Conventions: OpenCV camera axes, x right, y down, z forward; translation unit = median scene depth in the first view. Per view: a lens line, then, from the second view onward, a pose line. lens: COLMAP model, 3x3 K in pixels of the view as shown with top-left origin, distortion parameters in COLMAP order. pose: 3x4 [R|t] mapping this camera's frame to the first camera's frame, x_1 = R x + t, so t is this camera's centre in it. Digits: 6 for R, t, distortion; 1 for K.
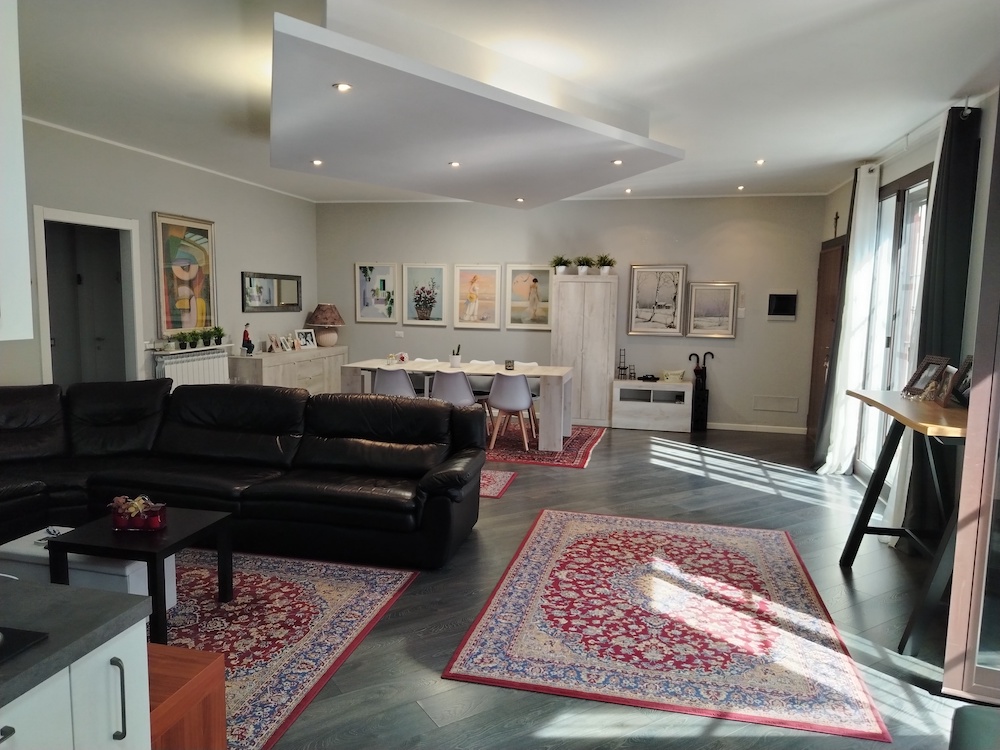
lens RADIAL K [[686.8, 0, 490.4], [0, 686.8, 371.6], [0, 0, 1]] dist [0.062881, -0.096575]
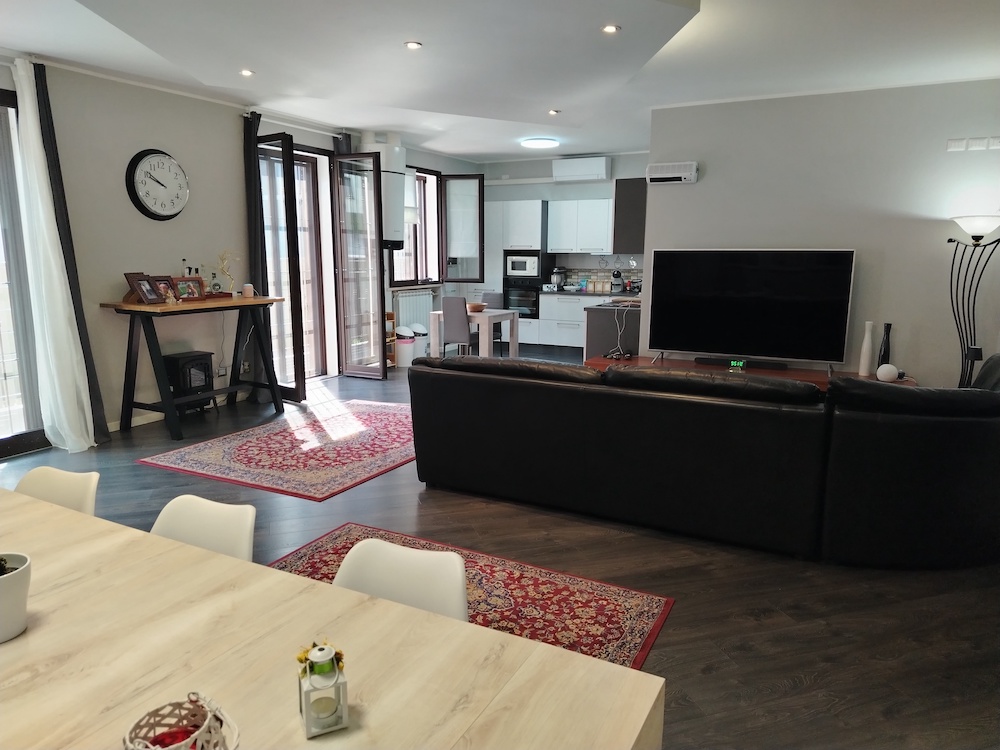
lens RADIAL K [[686.8, 0, 501.2], [0, 686.8, 378.6], [0, 0, 1]] dist [0.062881, -0.096575]
pose [[-0.968313, -0.068490, 0.240166, -0.419196], [0.005938, 0.955074, 0.296308, -0.233910], [-0.249671, 0.288345, -0.924403, 2.190764]]
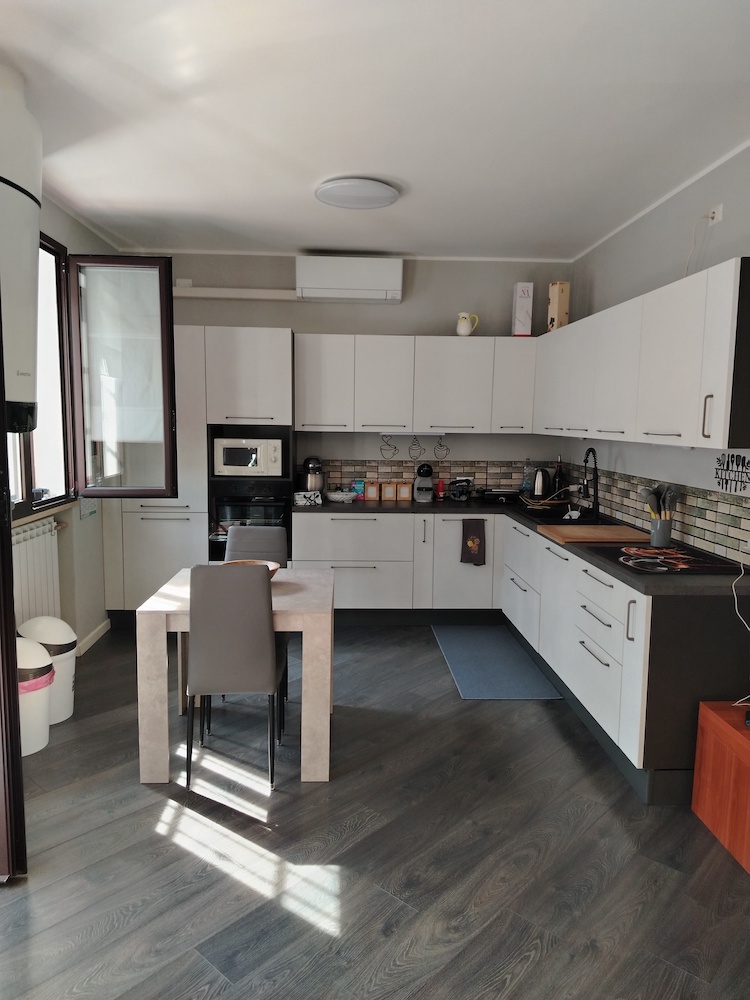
lens RADIAL K [[686.8, 0, 379.2], [0, 686.8, 495.9], [0, 0, 1]] dist [0.062881, -0.096575]
pose [[-0.959878, -0.001308, -0.280416, 0.264307], [-0.062730, 0.975649, 0.210175, -0.089812], [0.273313, 0.219333, -0.936586, 0.974981]]
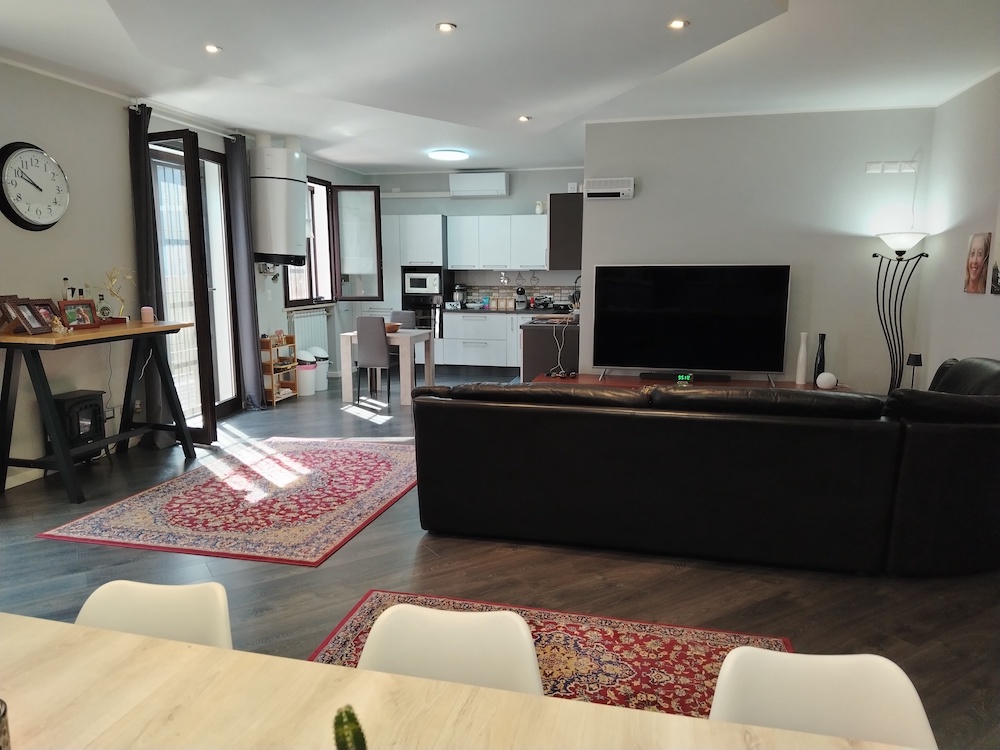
lens RADIAL K [[686.8, 0, 499.8], [0, 686.8, 377.0], [0, 0, 1]] dist [0.062881, -0.096575]
pose [[-0.999788, -0.020414, -0.002850, -0.129510], [-0.020430, 0.963130, 0.268260, -0.214004], [-0.002731, 0.268262, -0.963342, 2.115923]]
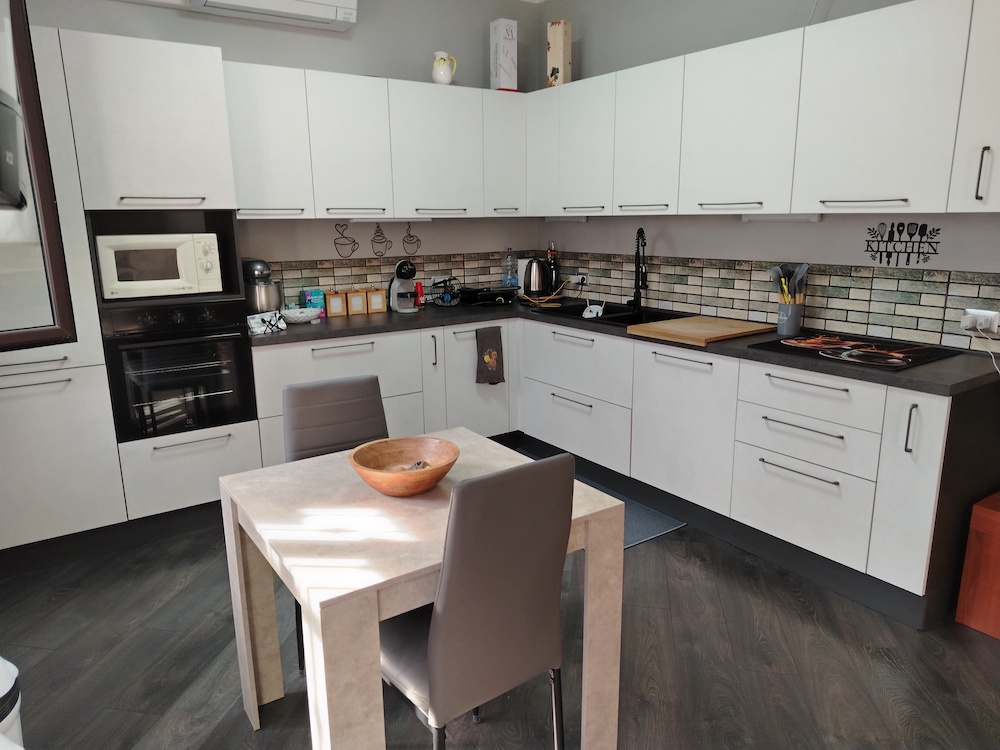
lens RADIAL K [[686.8, 0, 507.1], [0, 686.8, 374.1], [0, 0, 1]] dist [0.062881, -0.096575]
pose [[-0.667178, 0.155174, -0.728557, 0.465364], [-0.083602, 0.956284, 0.280236, -0.010701], [0.740192, 0.247876, -0.625039, 0.507327]]
